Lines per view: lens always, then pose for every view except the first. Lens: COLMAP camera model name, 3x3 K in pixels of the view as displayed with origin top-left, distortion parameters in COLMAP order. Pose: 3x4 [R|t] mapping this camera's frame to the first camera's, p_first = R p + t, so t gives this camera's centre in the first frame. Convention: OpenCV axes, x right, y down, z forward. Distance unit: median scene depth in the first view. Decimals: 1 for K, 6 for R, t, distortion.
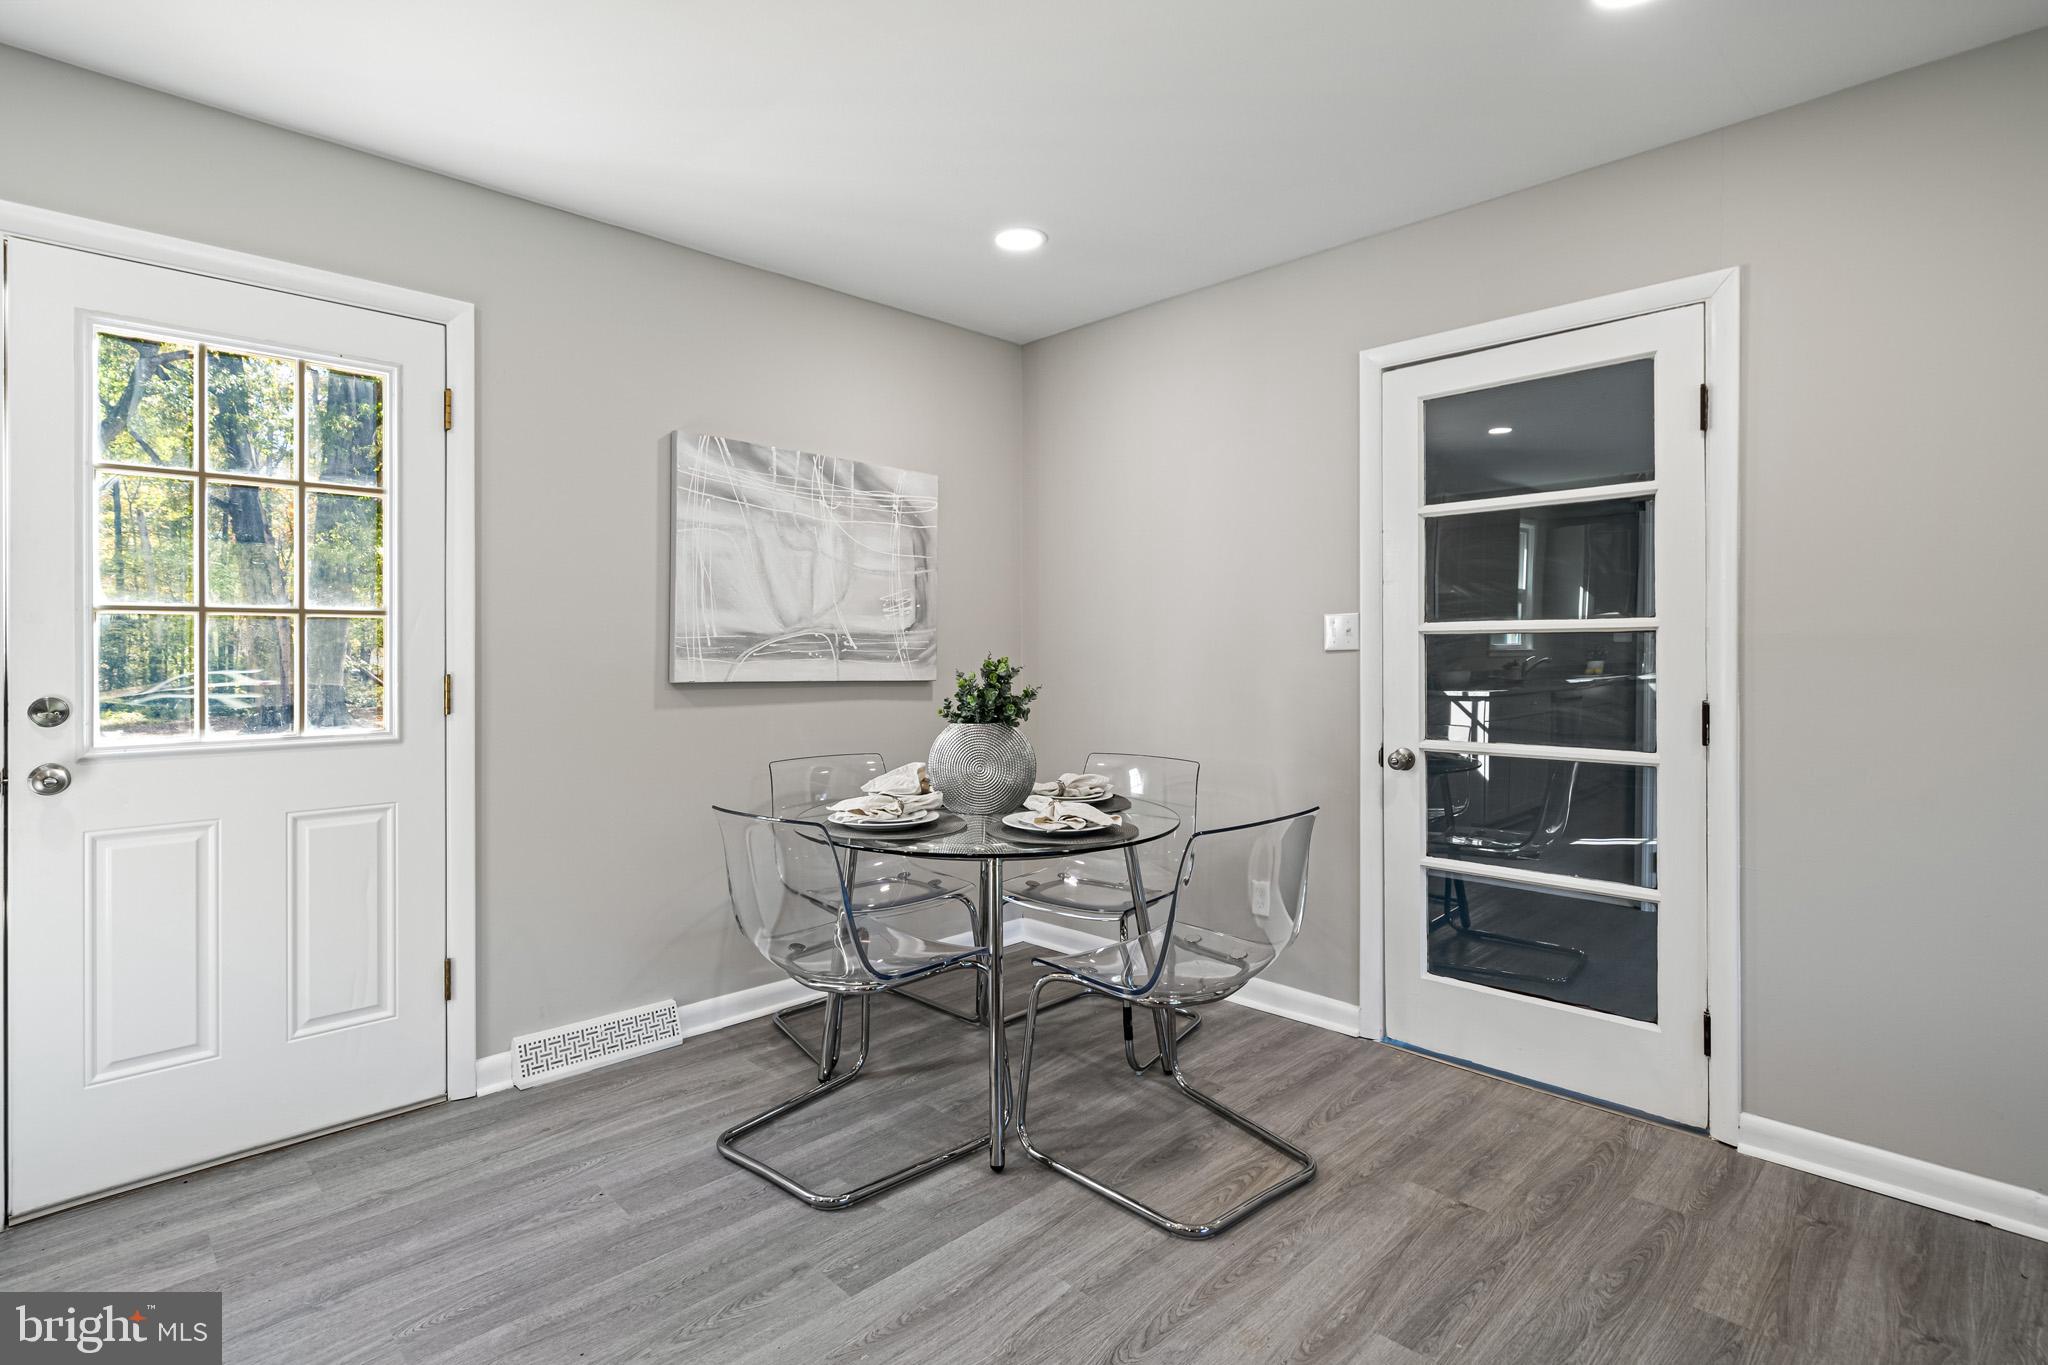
lens RADIAL K [[994.9, 0, 1041.4], [0, 994.9, 659.2], [0, 0, 1]] dist [-0.000967, -0.001216]
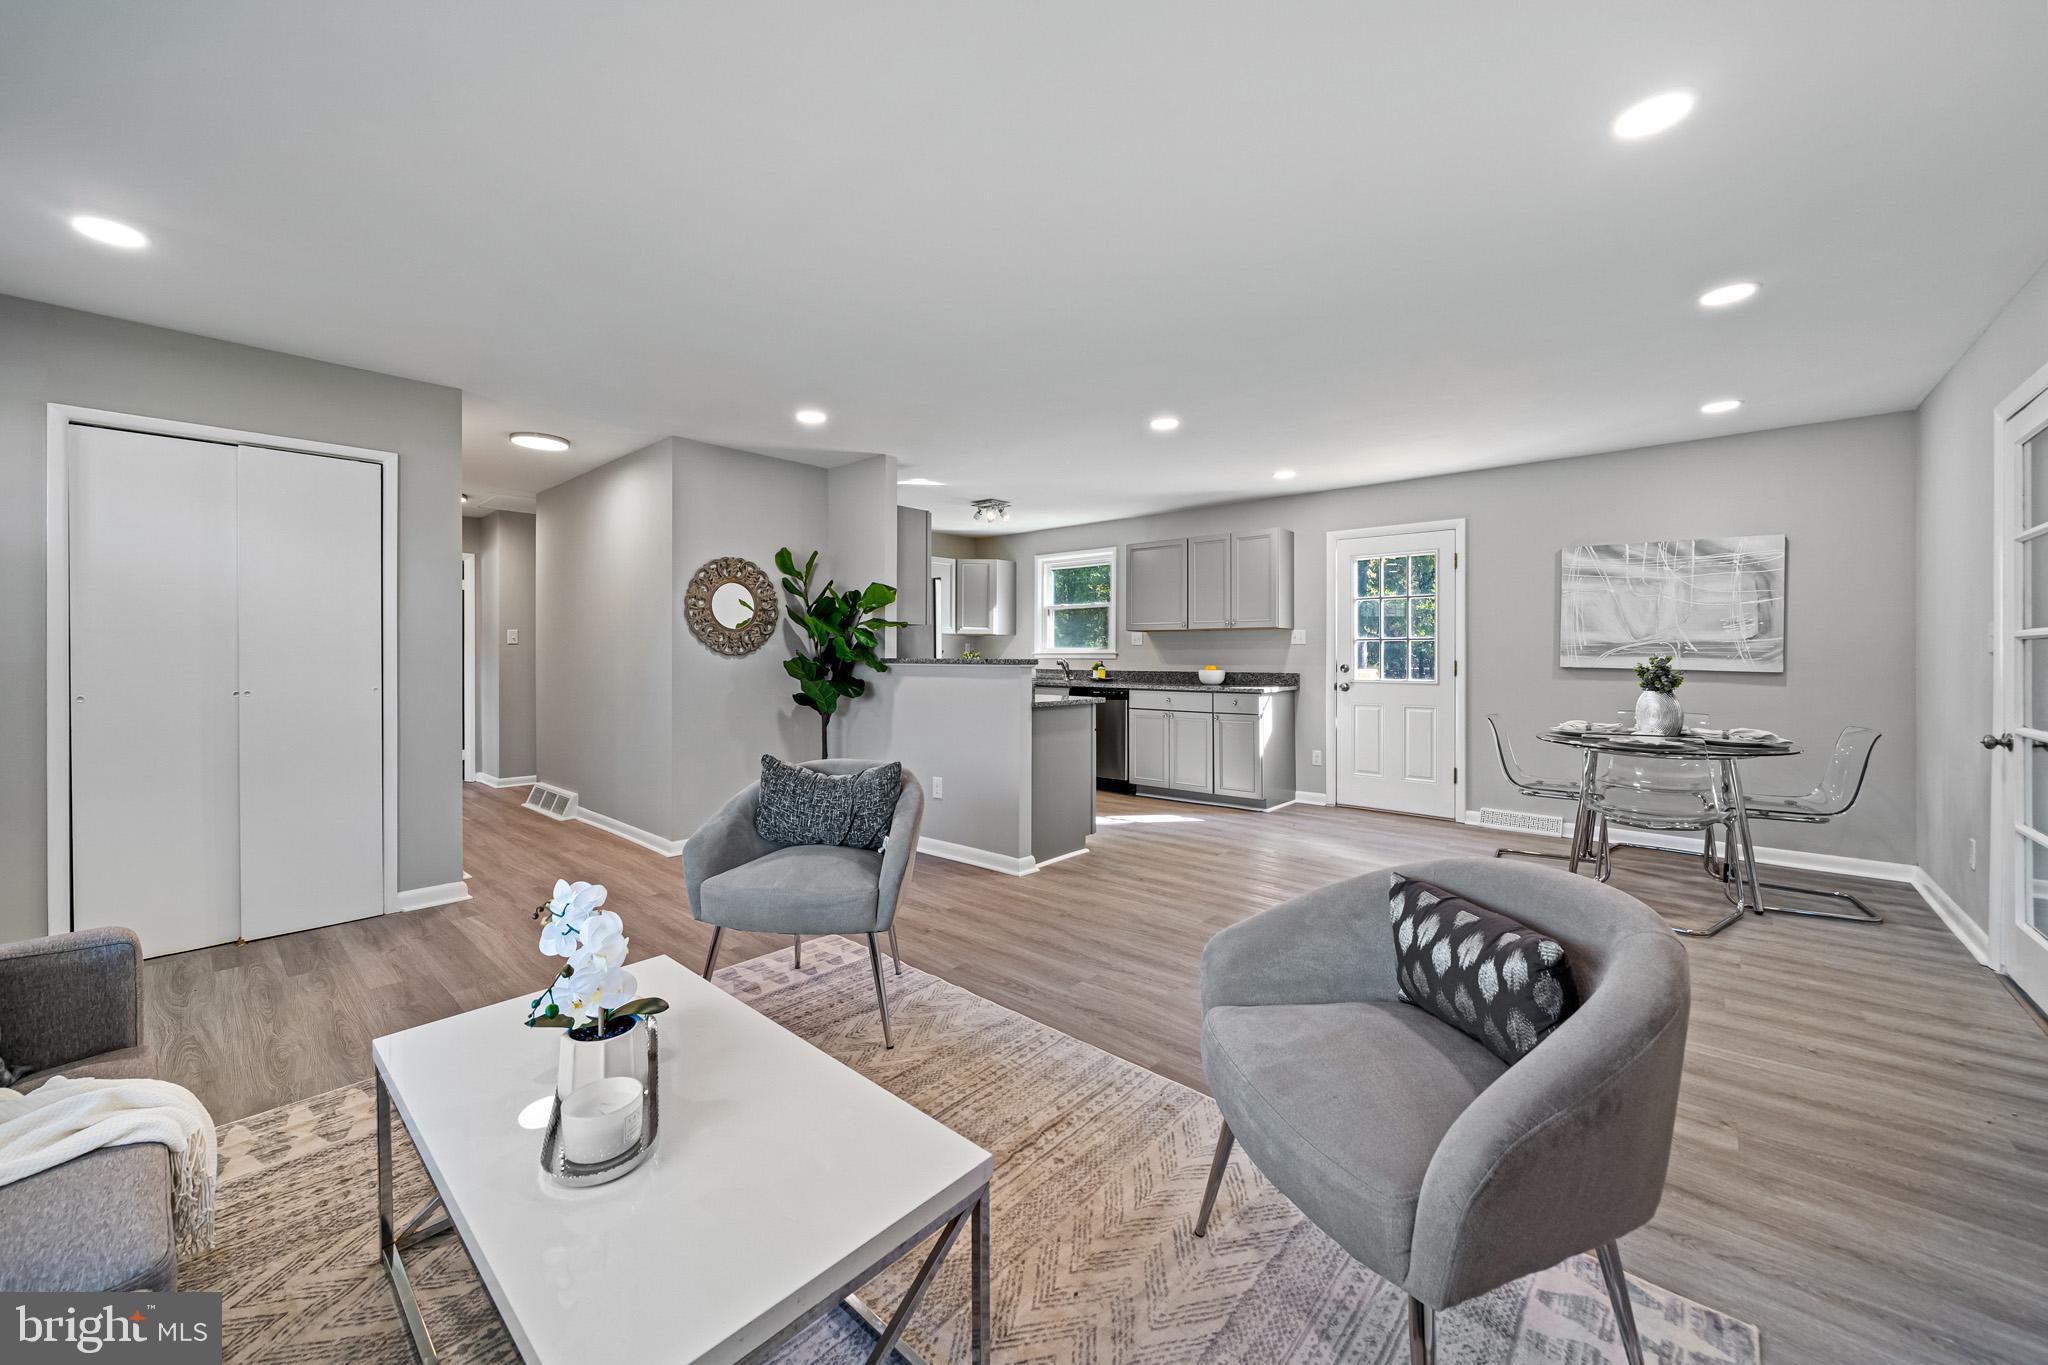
lens RADIAL K [[806.1, 0, 1000.4], [0, 806.1, 629.8], [0, 0, 1]] dist [-0.002729, 0.000912]
pose [[0.048175, -0.027138, -0.998470, 1.307233], [-0.013110, 0.999528, -0.027799, 0.008082], [0.998753, 0.014429, 0.047797, -0.279619]]
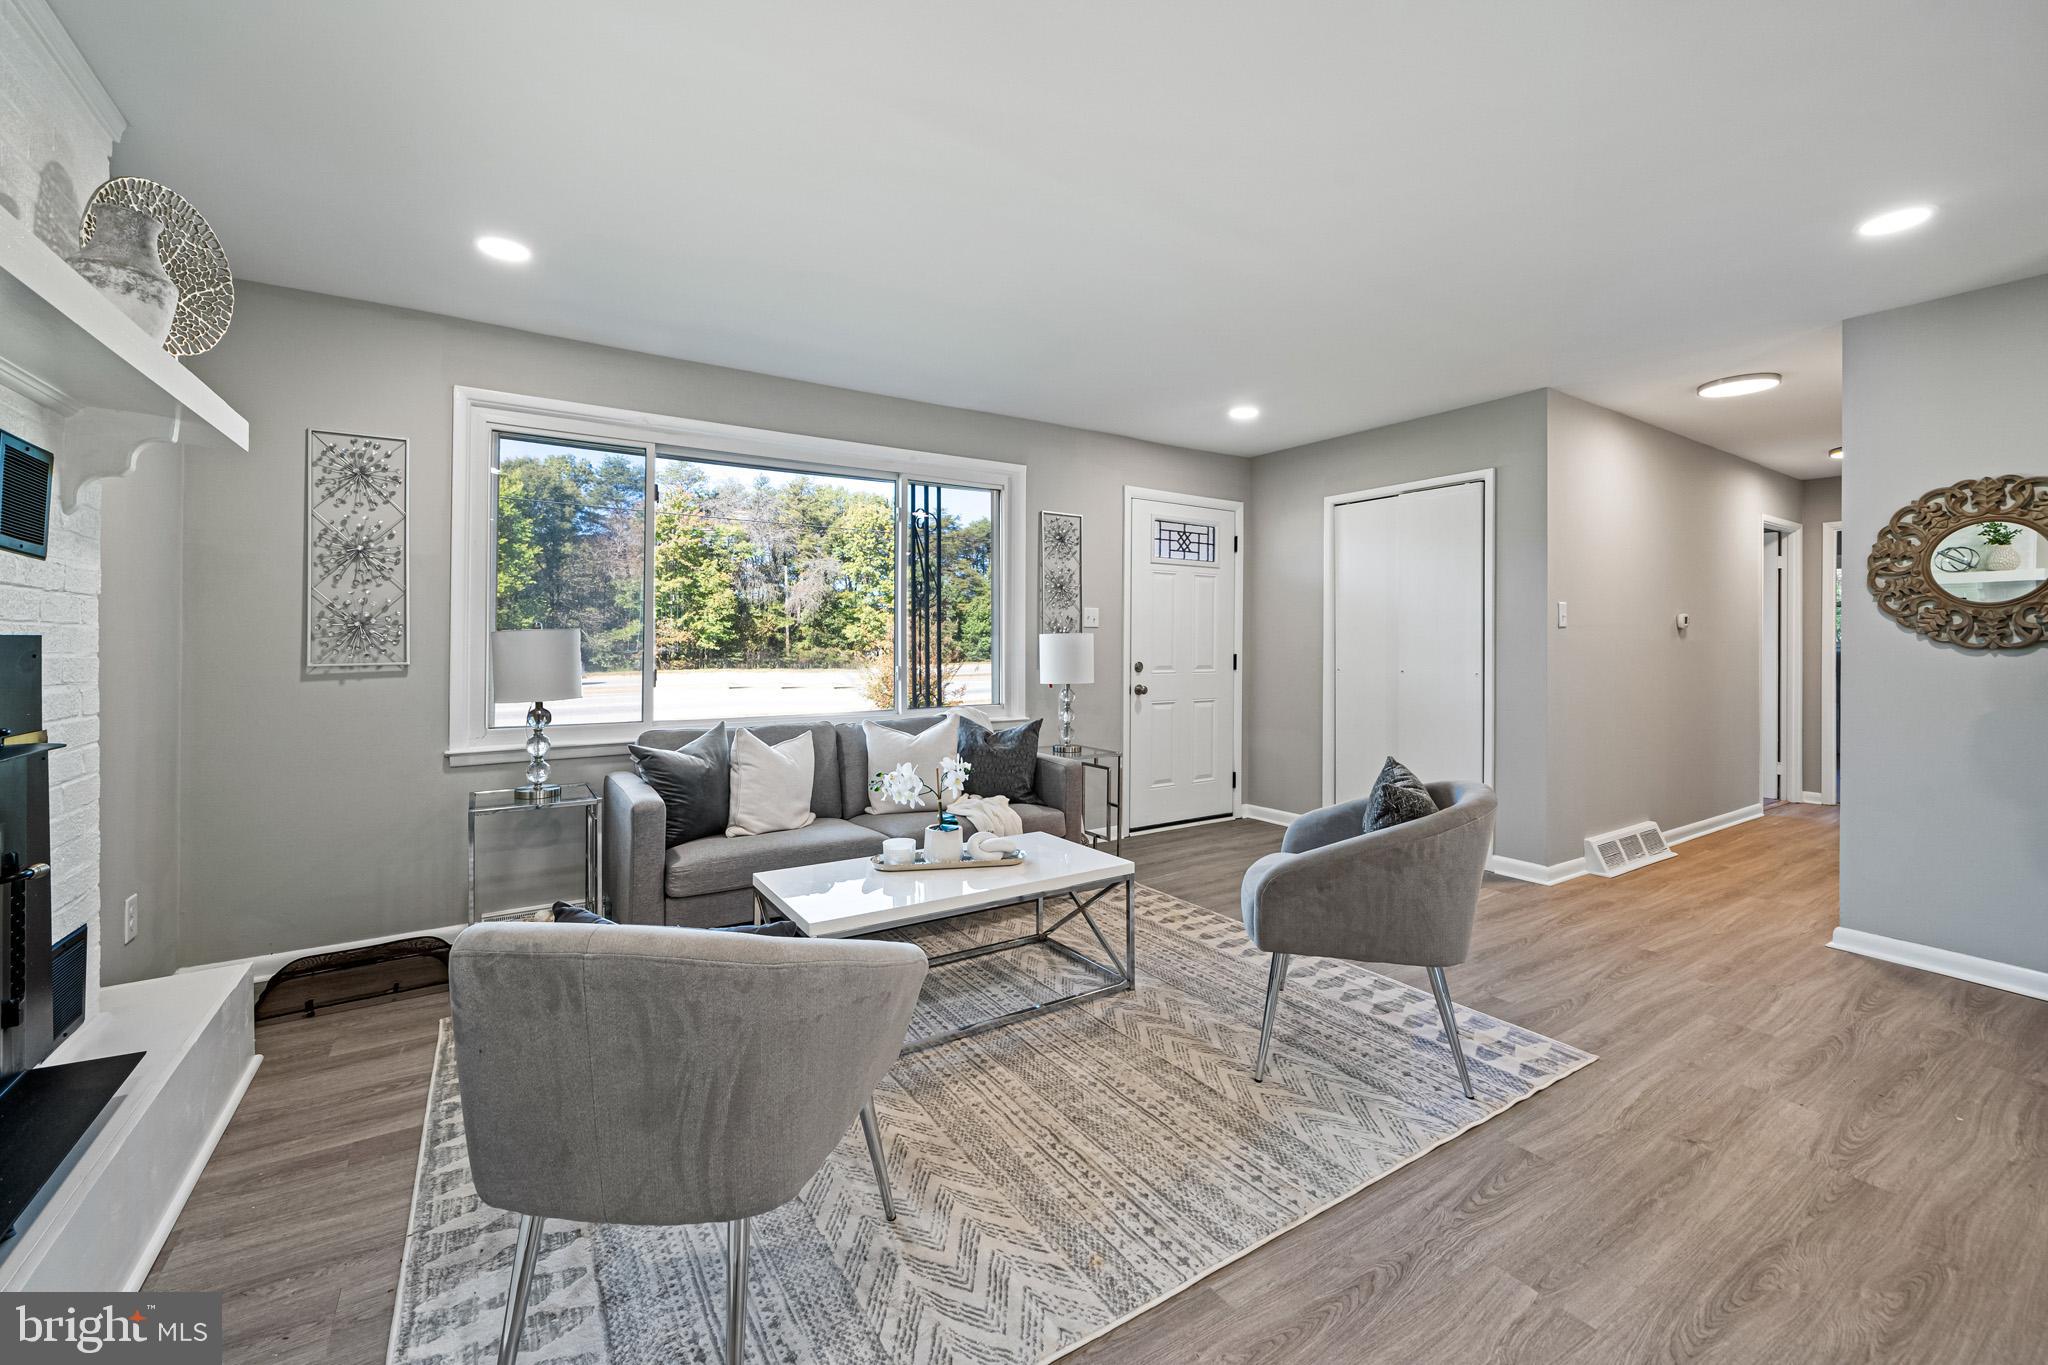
lens RADIAL K [[806.1, 0, 1003.3], [0, 806.1, 637.5], [0, 0, 1]] dist [-0.002729, 0.000912]
pose [[-0.976155, 0.003247, 0.217050, 0.546173], [0.005372, 0.999943, 0.009202, -0.006763], [-0.217007, 0.010149, -0.976117, 0.422523]]
